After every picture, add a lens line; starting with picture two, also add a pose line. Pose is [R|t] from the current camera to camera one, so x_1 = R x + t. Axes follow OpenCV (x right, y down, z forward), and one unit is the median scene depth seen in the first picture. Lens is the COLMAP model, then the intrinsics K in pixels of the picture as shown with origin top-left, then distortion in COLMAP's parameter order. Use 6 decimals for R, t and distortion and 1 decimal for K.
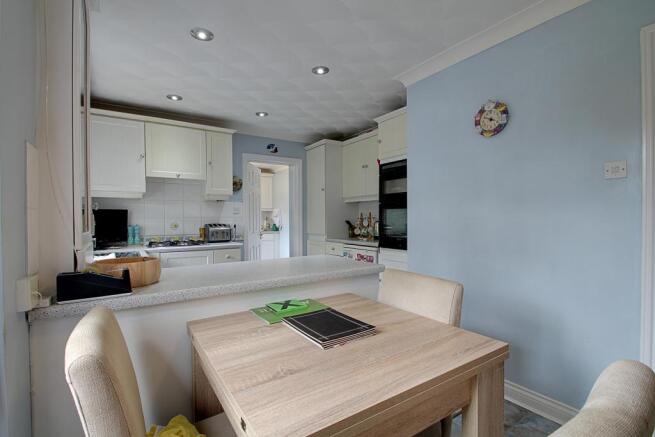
lens RADIAL K [[304.2, 0, 322.3], [0, 304.2, 222.0], [0, 0, 1]] dist [0.002326, -0.010998]
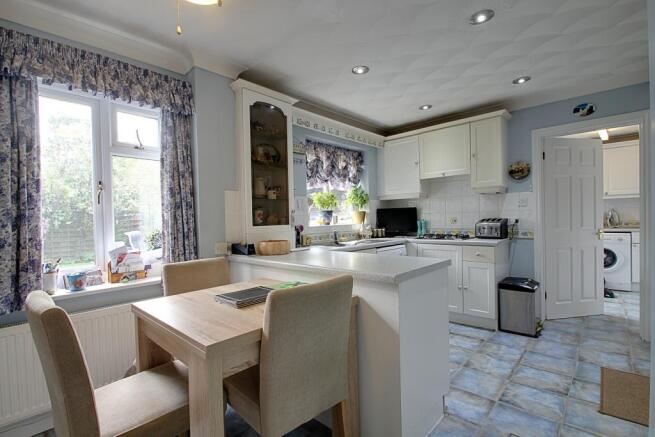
lens RADIAL K [[304.2, 0, 322.3], [0, 304.2, 222.0], [0, 0, 1]] dist [0.002326, -0.010998]
pose [[0.237147, 0.014613, -0.971364, 0.502955], [0.013086, 0.999748, 0.018235, -0.008131], [0.971386, -0.017036, 0.236896, 0.341212]]
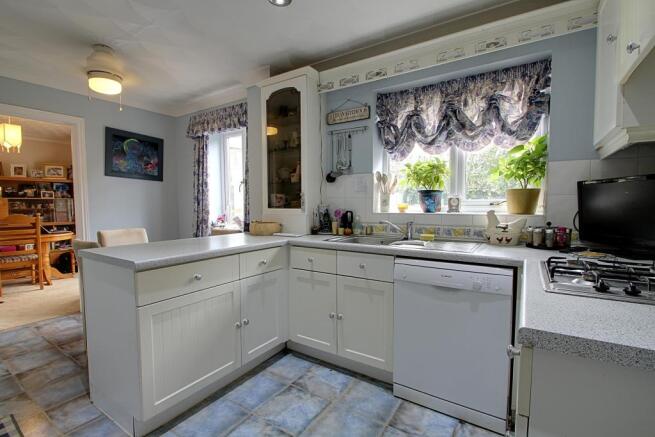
lens RADIAL K [[304.2, 0, 322.3], [0, 304.2, 222.0], [0, 0, 1]] dist [0.002326, -0.010998]
pose [[-0.918816, 0.033210, -0.393285, -0.082496], [0.005896, 0.997497, 0.070456, -0.006051], [0.394641, 0.062417, -0.916713, 1.220254]]
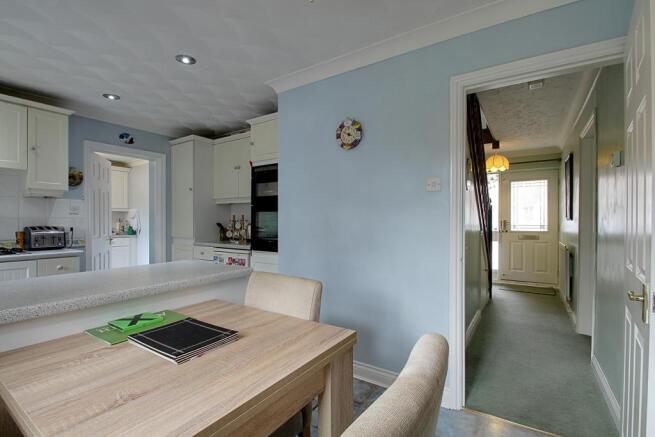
lens RADIAL K [[304.2, 0, 322.3], [0, 304.2, 222.0], [0, 0, 1]] dist [0.002326, -0.010998]
pose [[0.920023, 0.005404, 0.391827, 0.012603], [-0.002146, 0.999959, -0.008753, -0.000205], [-0.391858, 0.007212, 0.919997, -0.003105]]
